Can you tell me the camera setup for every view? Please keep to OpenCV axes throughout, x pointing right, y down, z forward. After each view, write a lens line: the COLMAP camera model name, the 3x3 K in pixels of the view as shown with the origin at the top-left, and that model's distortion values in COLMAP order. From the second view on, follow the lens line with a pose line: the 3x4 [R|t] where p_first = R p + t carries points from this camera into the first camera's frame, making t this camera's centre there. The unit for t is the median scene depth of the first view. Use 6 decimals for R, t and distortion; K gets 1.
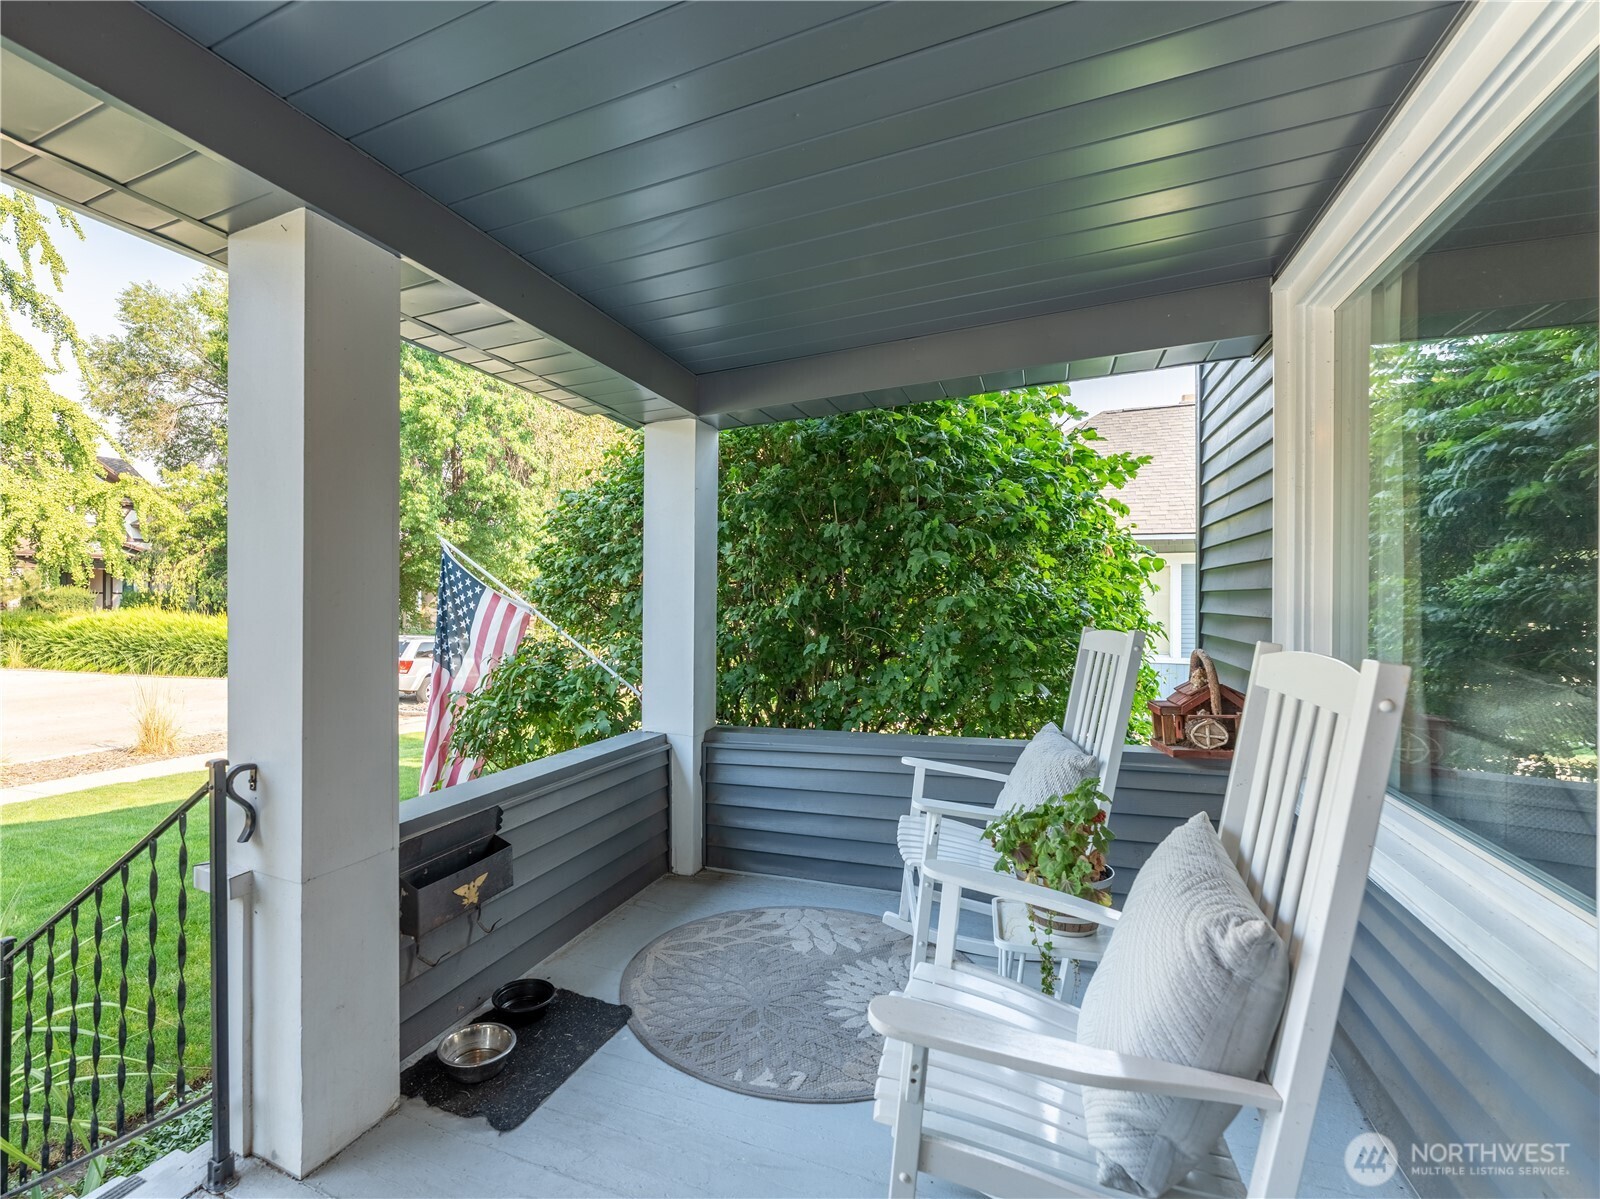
lens RADIAL K [[667.0, 0, 800.0], [0, 667.0, 599.5], [0, 0, 1]] dist [-0.006855, -0.000308]
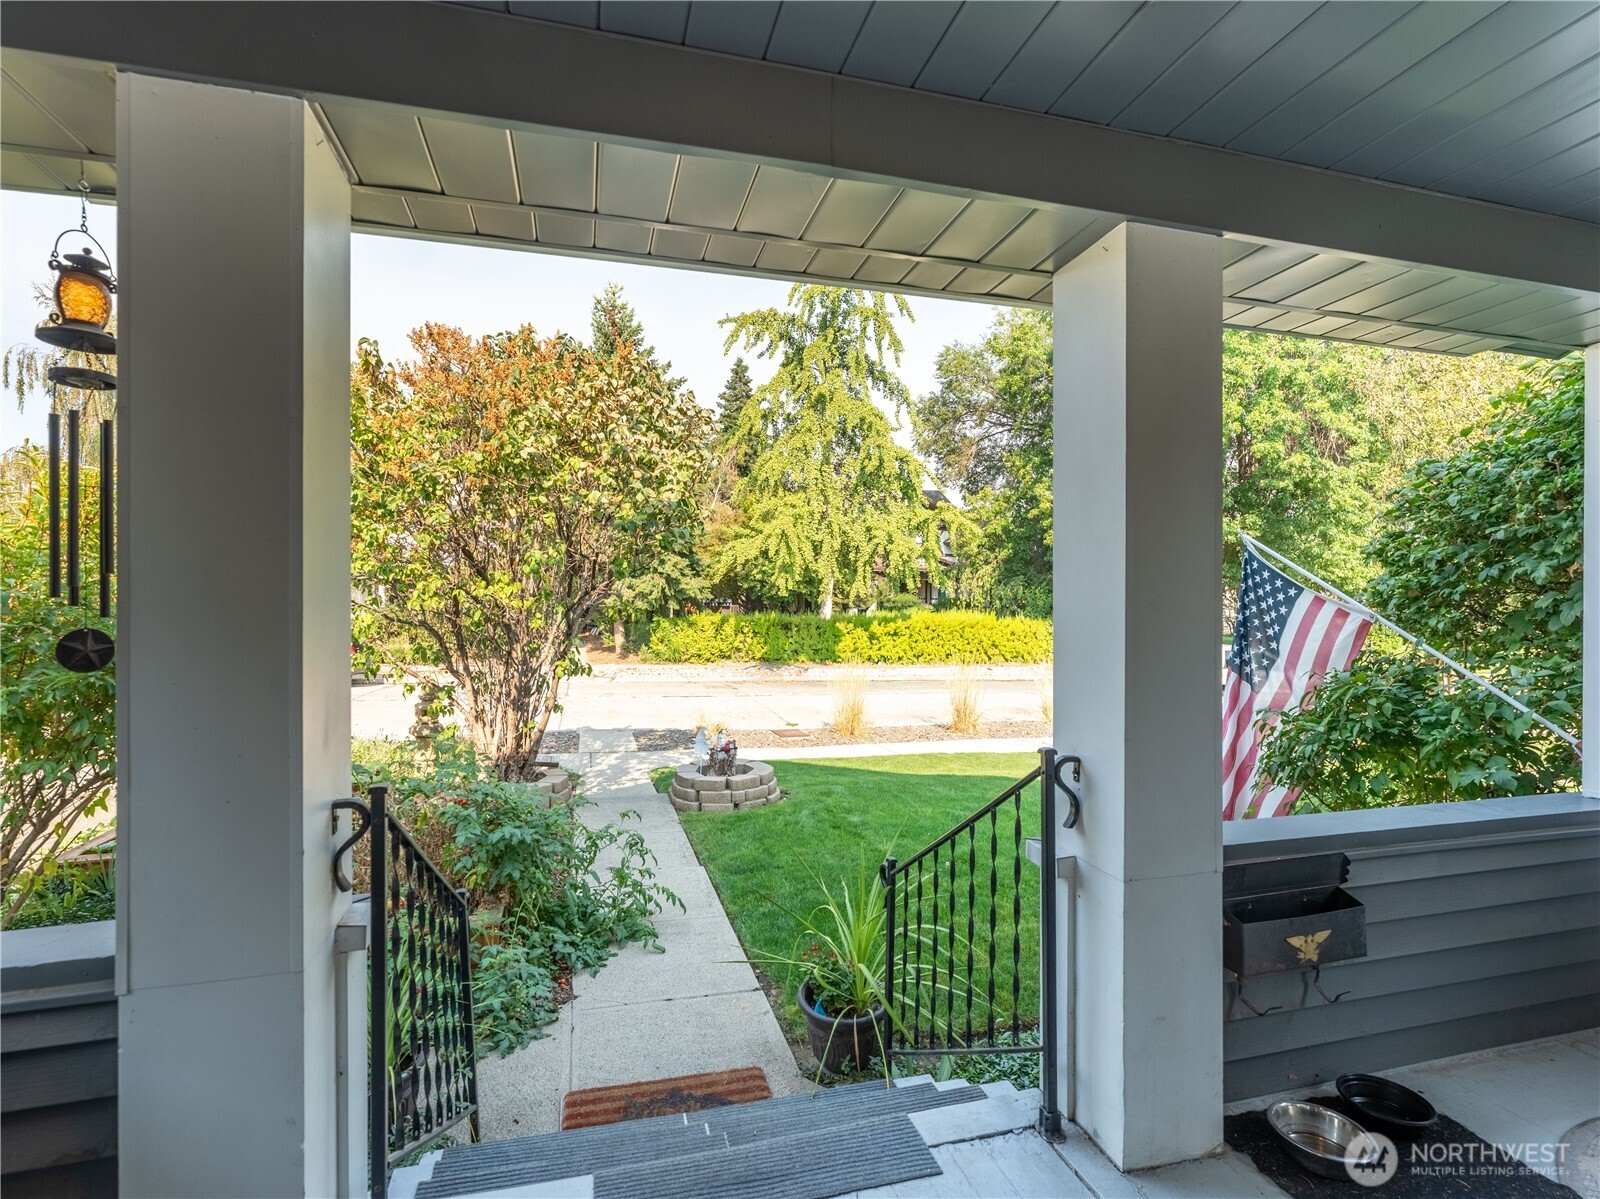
lens RADIAL K [[733.6, 0, 800.0], [0, 733.6, 599.5], [0, 0, 1]] dist [-0.001498, -0.000963]
pose [[0.642953, -0.006216, -0.765881, -0.171476], [0.003619, 0.999981, -0.005077, -0.002668], [0.765897, 0.000493, 0.642963, -0.093360]]
